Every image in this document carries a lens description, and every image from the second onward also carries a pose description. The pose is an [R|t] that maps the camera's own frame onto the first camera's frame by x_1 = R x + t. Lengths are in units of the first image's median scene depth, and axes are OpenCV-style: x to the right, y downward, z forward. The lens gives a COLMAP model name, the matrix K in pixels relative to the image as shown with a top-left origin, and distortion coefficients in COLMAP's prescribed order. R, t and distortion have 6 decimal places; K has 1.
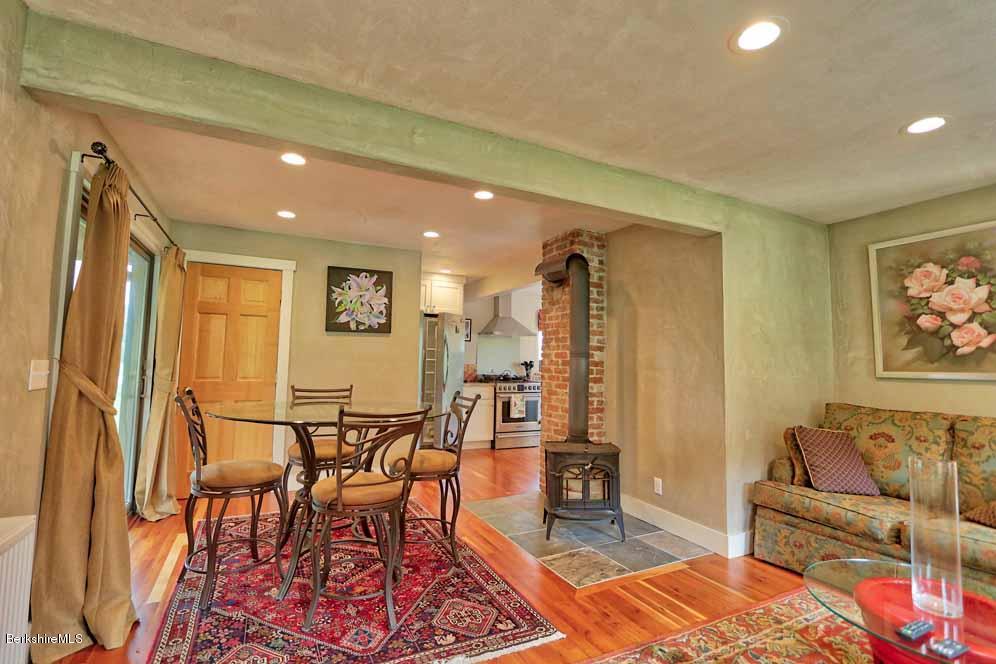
lens RADIAL K [[463.1, 0, 492.4], [0, 463.1, 326.1], [0, 0, 1]] dist [-0.014468, -0.000192]
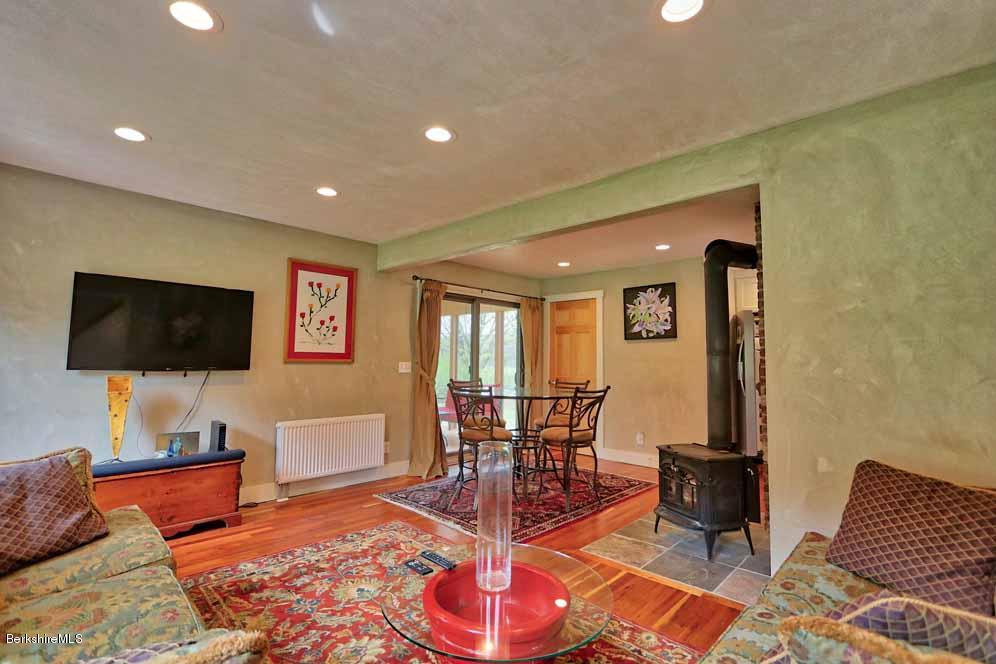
lens RADIAL K [[463.1, 0, 492.4], [0, 463.1, 326.1], [0, 0, 1]] dist [-0.014468, -0.000192]
pose [[0.330702, -0.085676, -0.939838, 0.764866], [0.068342, 0.995430, -0.066696, 0.035077], [0.941257, -0.042174, 0.335046, 0.247901]]
